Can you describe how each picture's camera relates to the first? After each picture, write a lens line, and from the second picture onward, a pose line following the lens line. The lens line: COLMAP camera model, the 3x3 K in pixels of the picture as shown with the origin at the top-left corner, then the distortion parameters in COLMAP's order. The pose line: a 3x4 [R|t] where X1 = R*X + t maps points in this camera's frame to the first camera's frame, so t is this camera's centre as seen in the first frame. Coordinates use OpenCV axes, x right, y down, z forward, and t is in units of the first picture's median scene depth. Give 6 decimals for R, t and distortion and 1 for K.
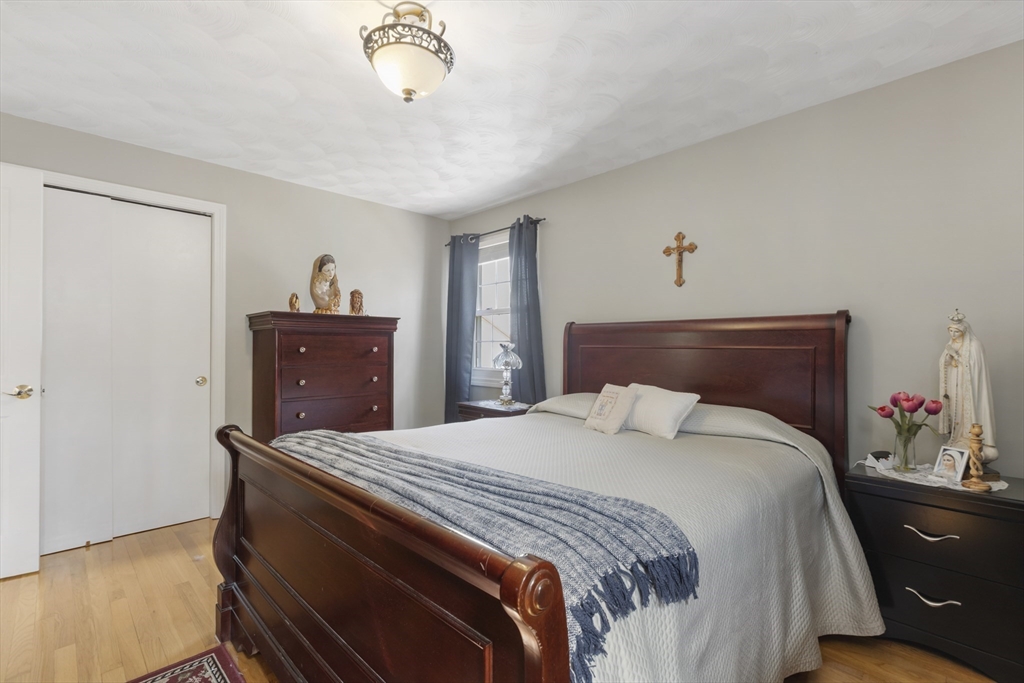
lens RADIAL K [[458.9, 0, 512.0], [0, 458.9, 341.5], [0, 0, 1]] dist [-0.000019, -0.000581]
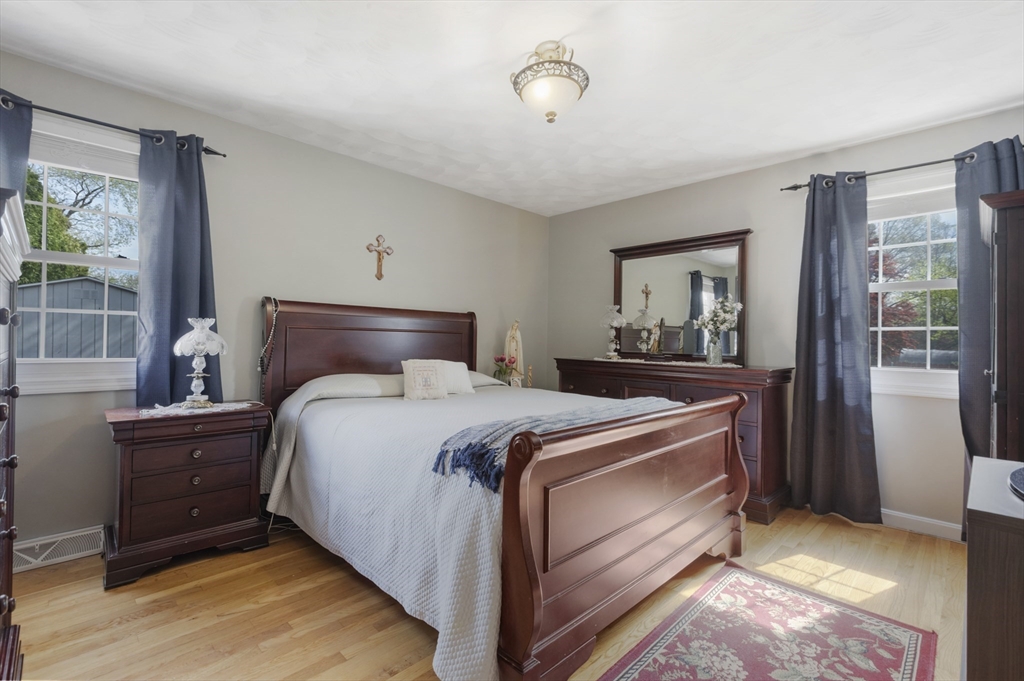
lens RADIAL K [[458.9, 0, 512.0], [0, 458.9, 340.5], [0, 0, 1]] dist [-0.000019, -0.000581]
pose [[-0.000996, -0.002595, 0.999996, -0.842963], [-0.027425, 0.999621, 0.002567, 0.027516], [-0.999623, -0.027422, -0.001066, 0.641437]]
